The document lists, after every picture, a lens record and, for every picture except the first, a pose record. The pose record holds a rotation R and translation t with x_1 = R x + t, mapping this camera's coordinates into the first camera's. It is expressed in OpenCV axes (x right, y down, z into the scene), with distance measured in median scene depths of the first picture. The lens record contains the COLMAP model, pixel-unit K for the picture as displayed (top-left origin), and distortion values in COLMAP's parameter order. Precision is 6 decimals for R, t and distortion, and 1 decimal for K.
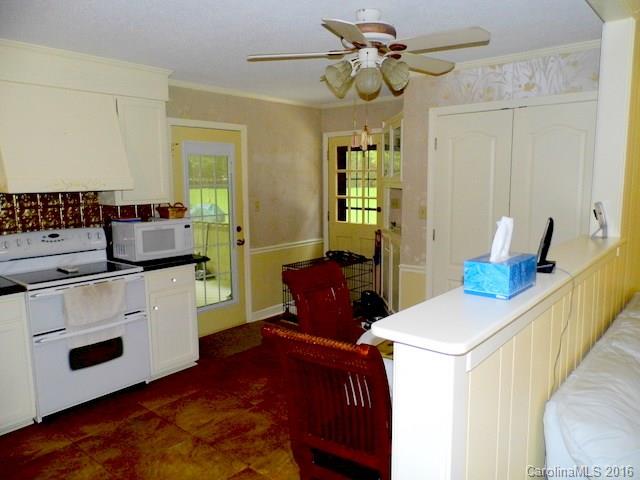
lens RADIAL K [[471.0, 0, 323.9], [0, 471.0, 237.1], [0, 0, 1]] dist [-0.015582, 0.004664]
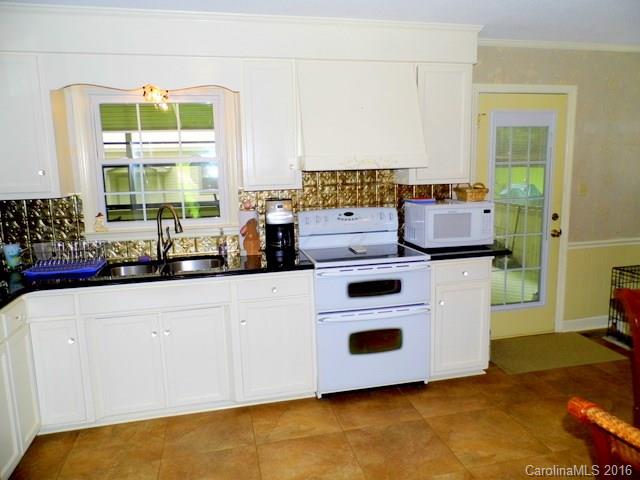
lens RADIAL K [[471.0, 0, 323.9], [0, 471.0, 237.1], [0, 0, 1]] dist [-0.015582, 0.004664]
pose [[0.798434, 0.084947, -0.596059, -0.019029], [-0.060427, 0.996304, 0.061044, -0.011184], [0.599042, -0.012721, 0.800617, 0.160264]]
